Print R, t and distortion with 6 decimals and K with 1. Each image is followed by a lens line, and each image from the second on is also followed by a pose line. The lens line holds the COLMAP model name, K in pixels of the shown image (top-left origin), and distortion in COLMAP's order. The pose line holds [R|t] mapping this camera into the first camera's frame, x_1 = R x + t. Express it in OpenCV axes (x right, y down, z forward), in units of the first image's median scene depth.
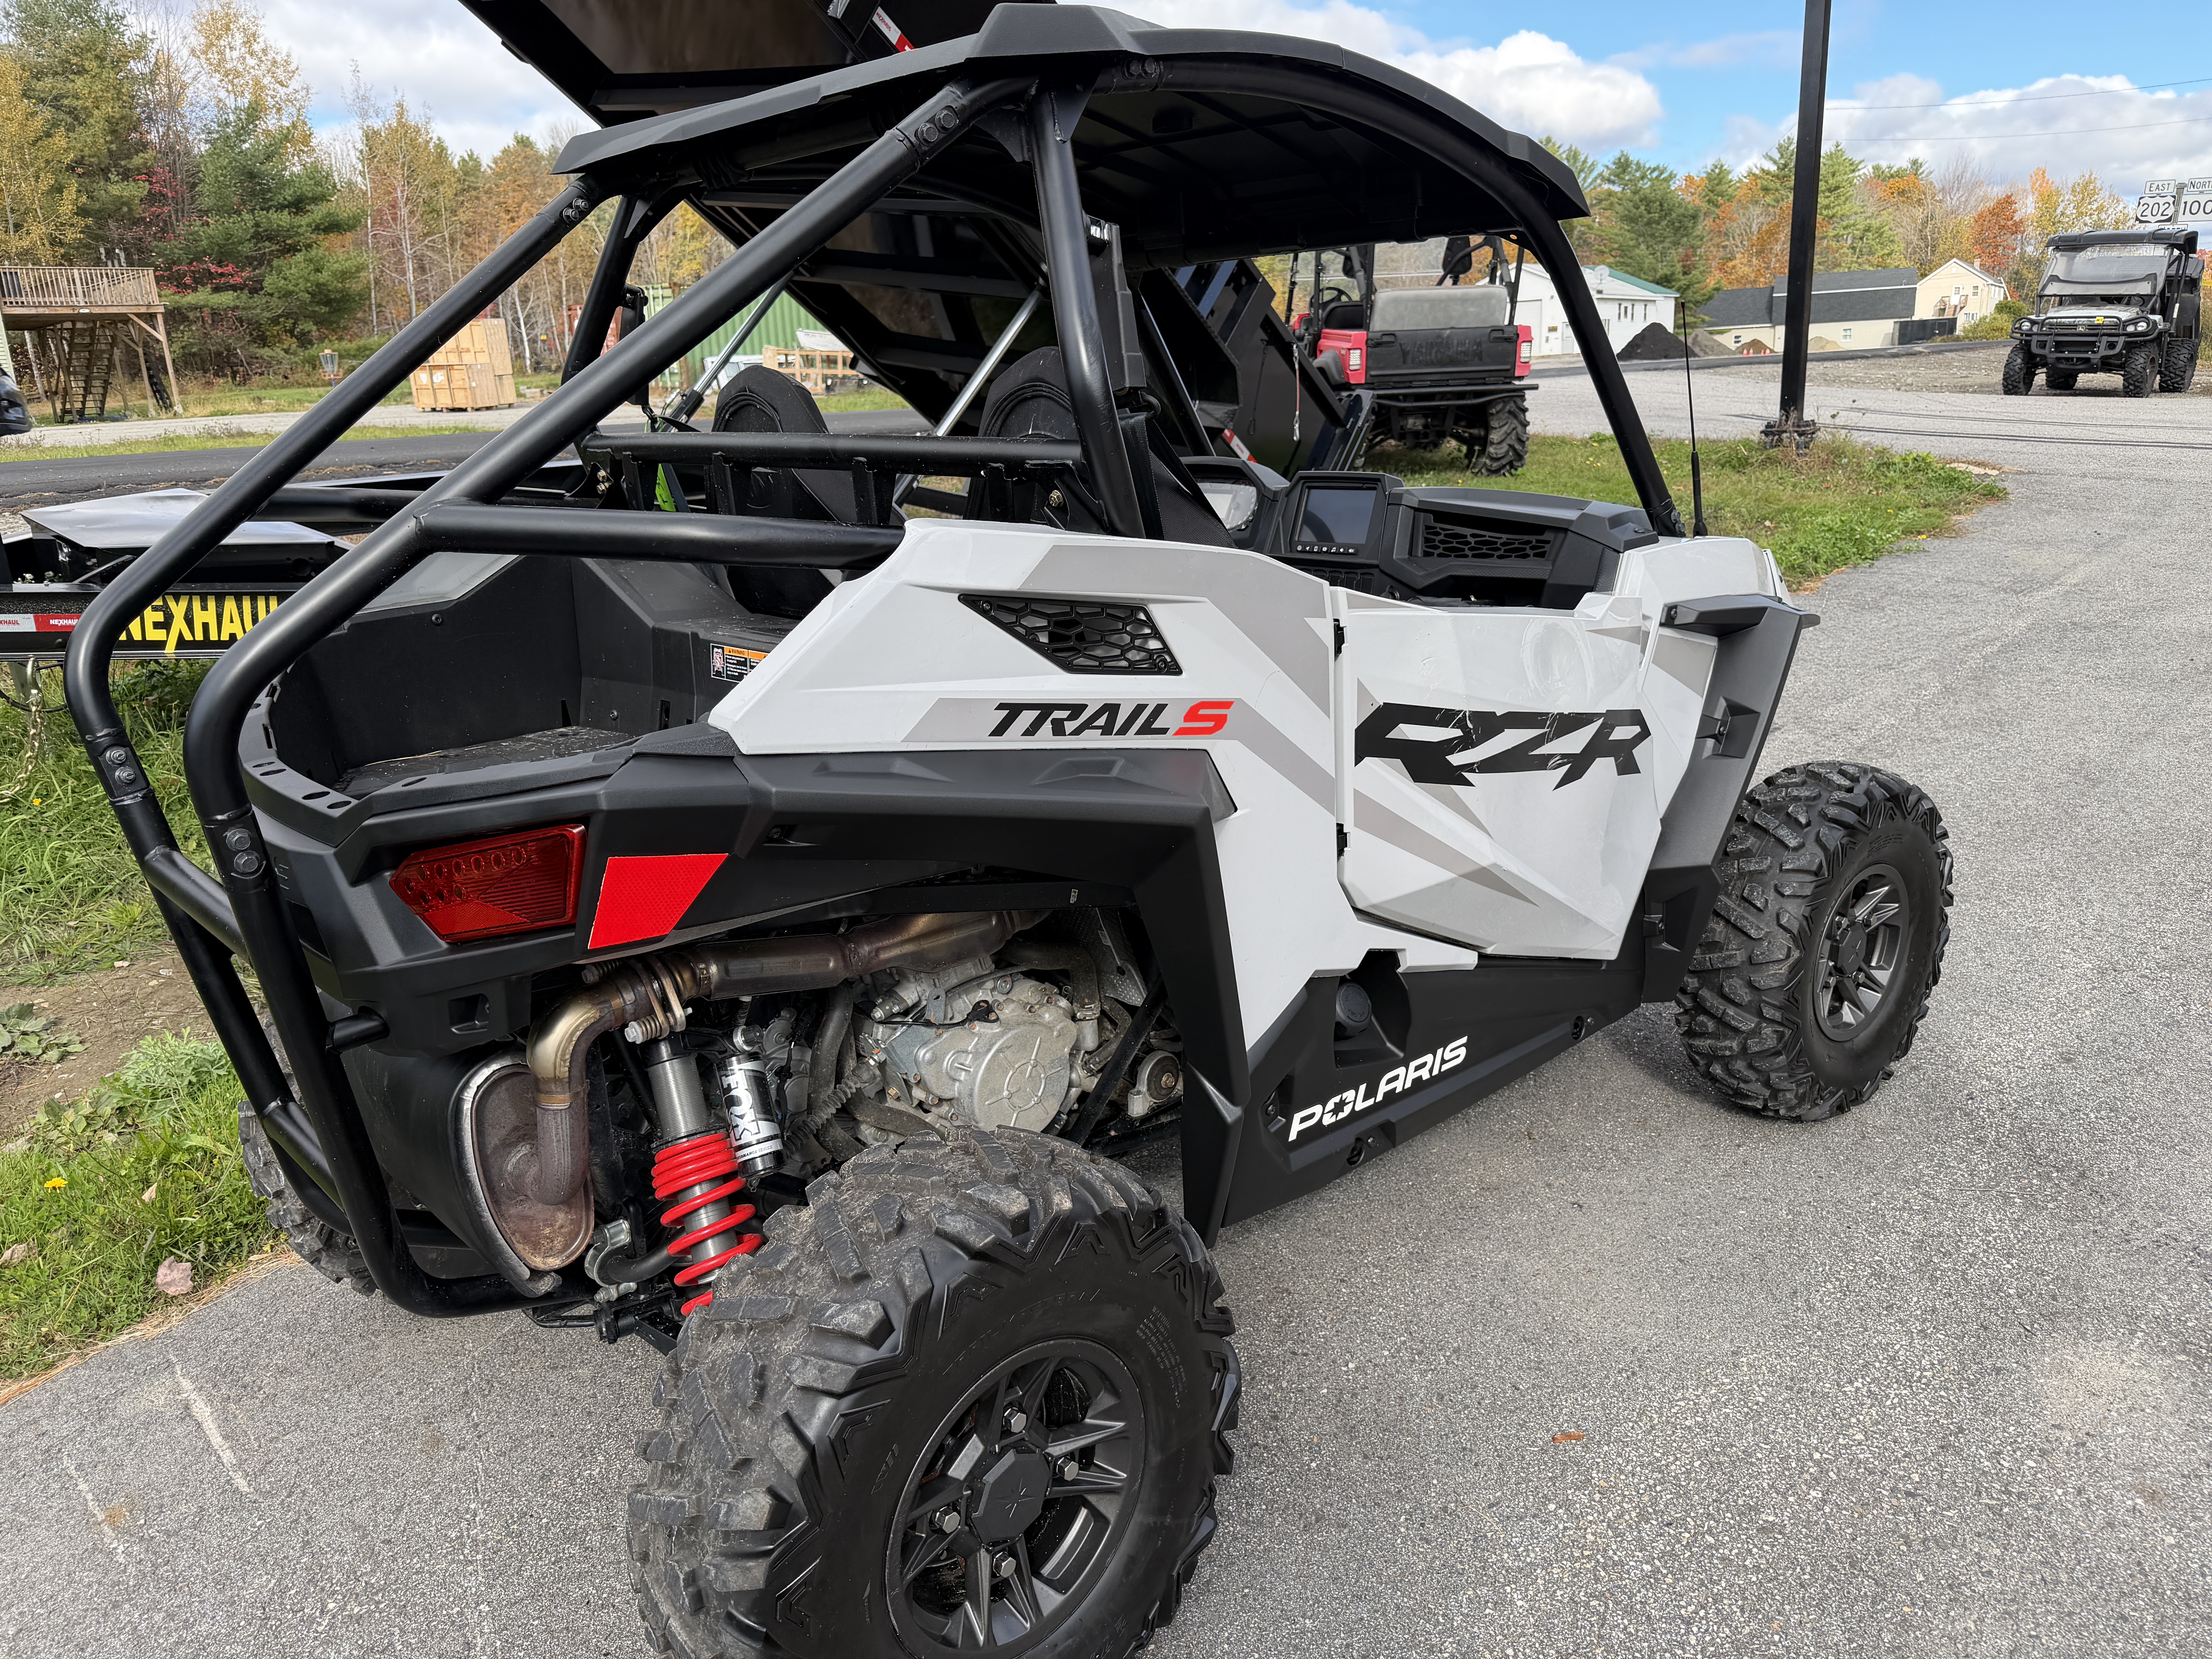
lens RADIAL K [[1590.2, 0, 1106.0], [0, 1590.2, 829.5], [0, 0, 1]] dist [0.013241, -0.019389]
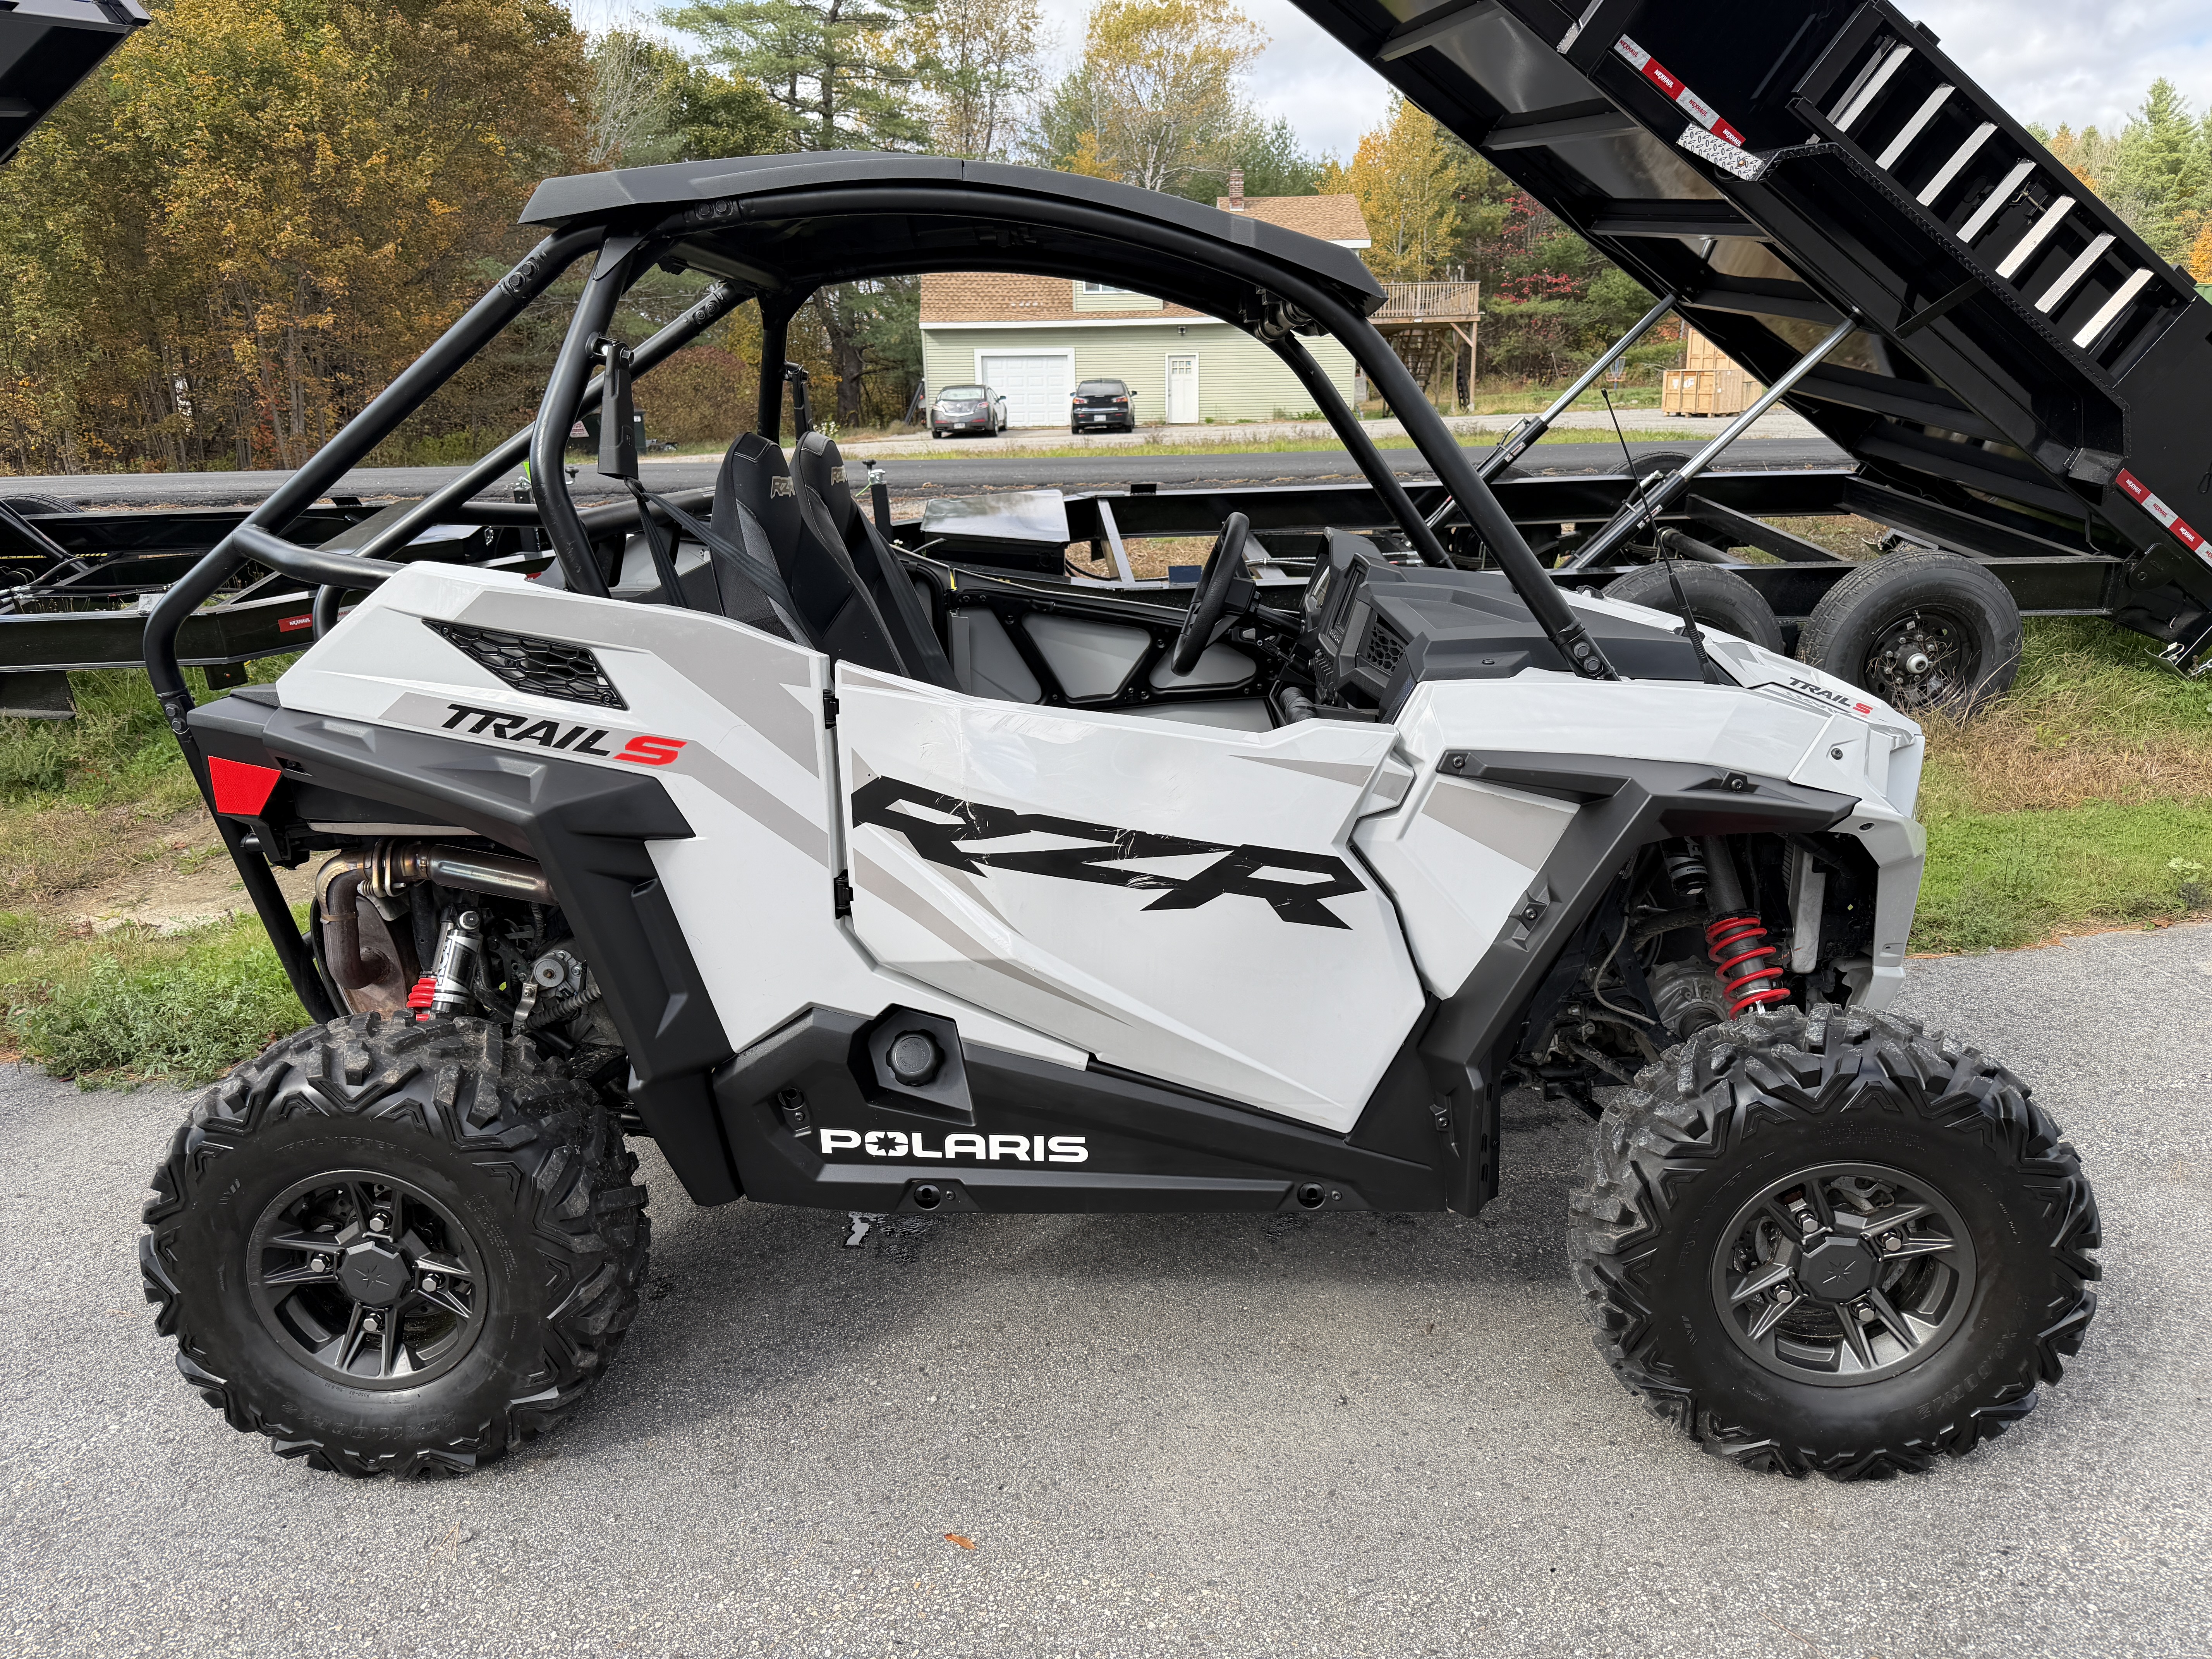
lens RADIAL K [[1590.2, 0, 1106.0], [0, 1590.2, 829.5], [0, 0, 1]] dist [0.013241, -0.019389]
pose [[0.702913, 0.210768, -0.679330, 1.133218], [-0.210414, 0.973957, 0.084461, -0.185831], [0.679440, 0.083572, 0.728956, 0.365202]]
